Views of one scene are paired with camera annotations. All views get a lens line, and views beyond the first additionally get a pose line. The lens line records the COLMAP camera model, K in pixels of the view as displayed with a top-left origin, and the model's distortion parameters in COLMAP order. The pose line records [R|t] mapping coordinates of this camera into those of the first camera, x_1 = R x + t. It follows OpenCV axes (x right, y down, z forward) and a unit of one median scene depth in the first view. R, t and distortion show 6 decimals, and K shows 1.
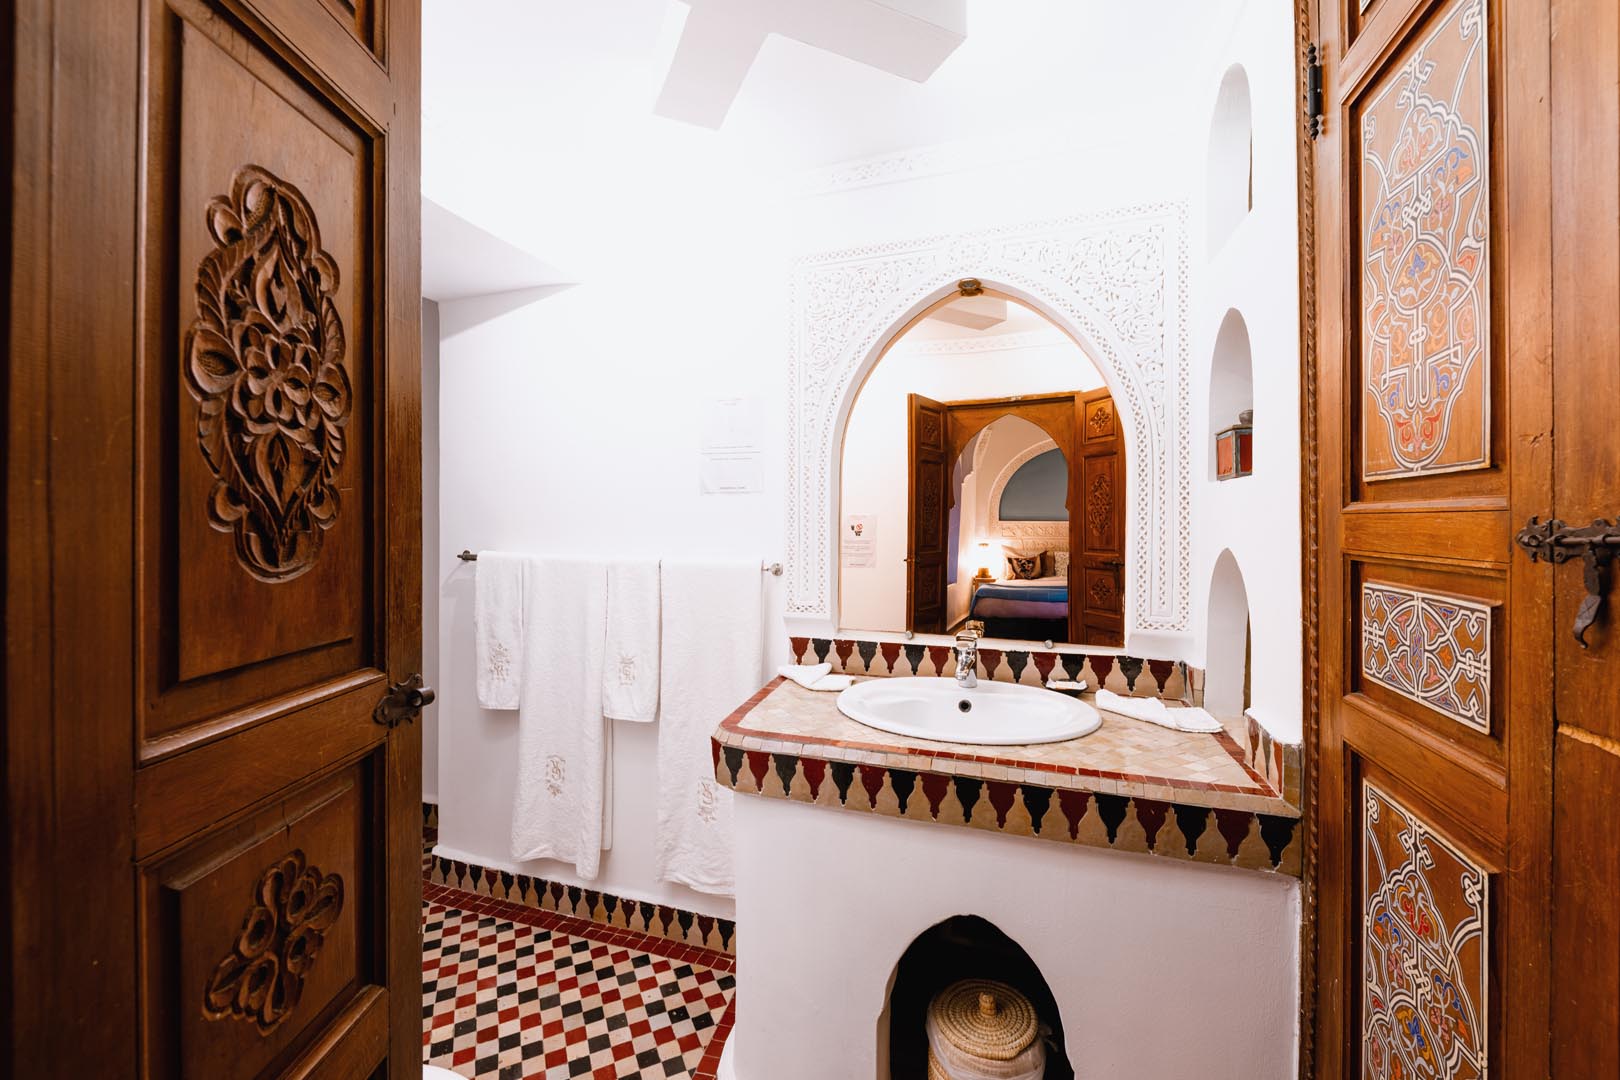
lens RADIAL K [[646.7, 0, 841.8], [0, 646.7, 521.7], [0, 0, 1]] dist [0.001357, -0.000150]
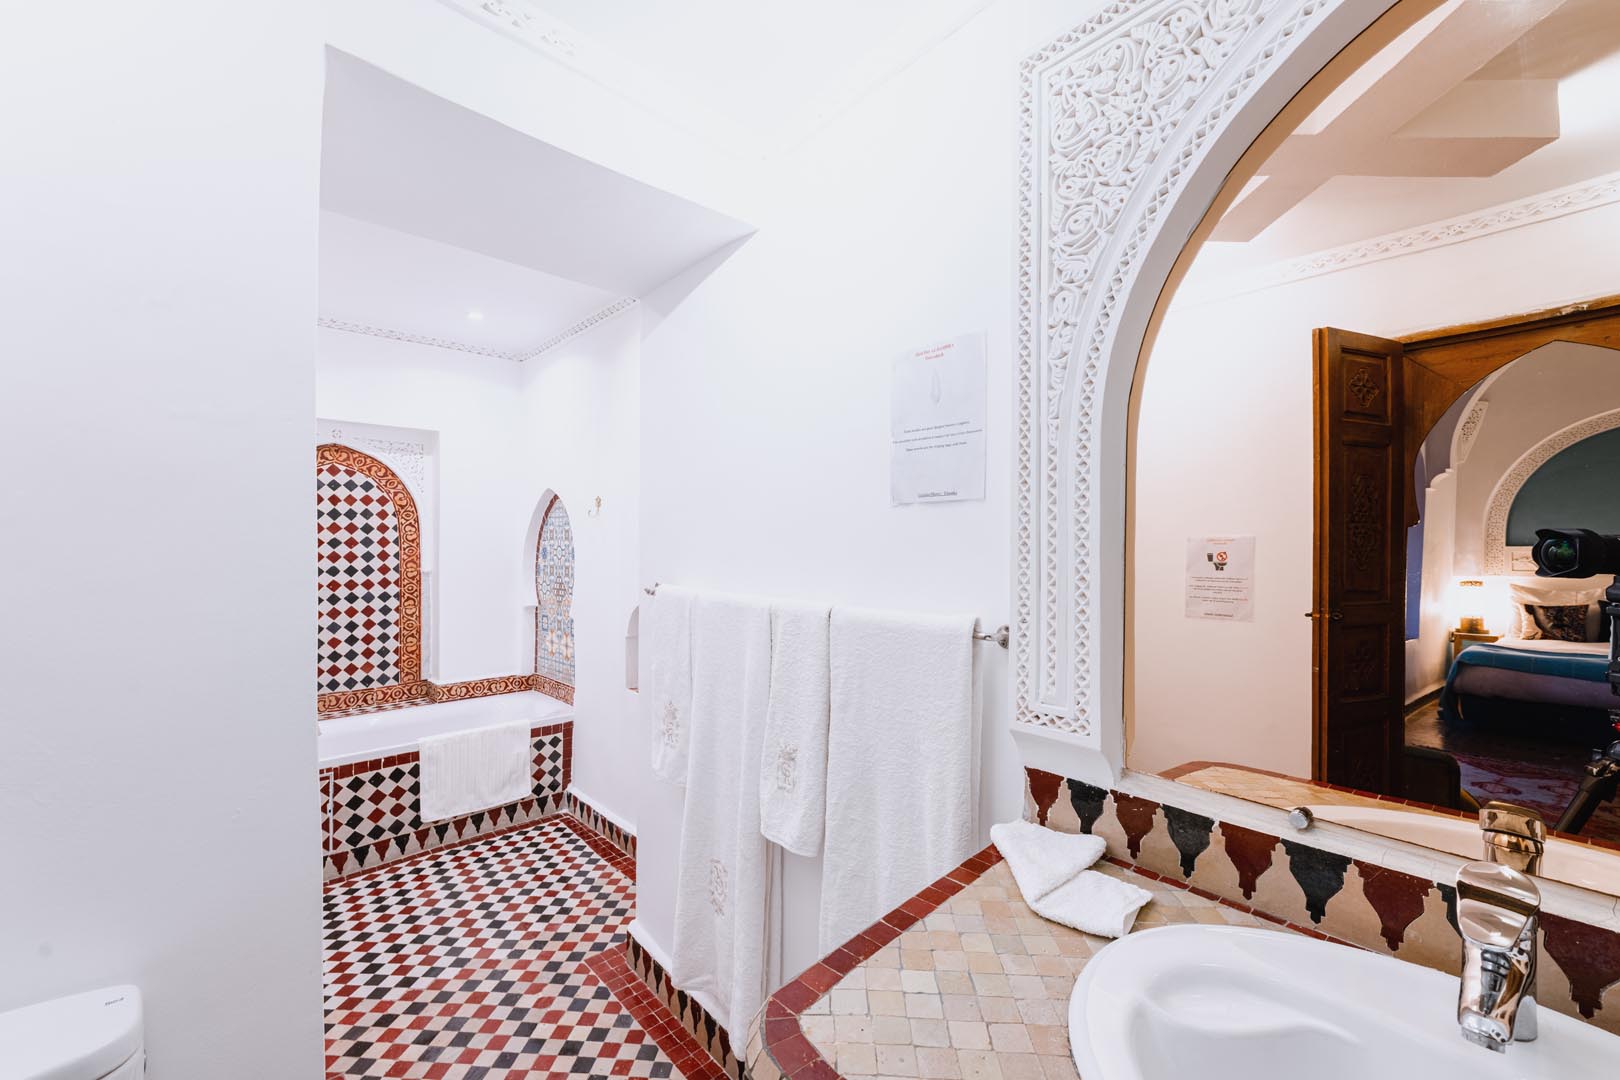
lens RADIAL K [[658.2, 0, 810.0], [0, 658.2, 540.0], [0, 0, 1]] dist [0.013694, -0.009501]
pose [[0.845595, -0.005117, -0.533800, 0.062524], [0.000251, 0.999958, -0.009187, -0.004817], [0.533825, 0.007634, 0.845561, 0.444619]]
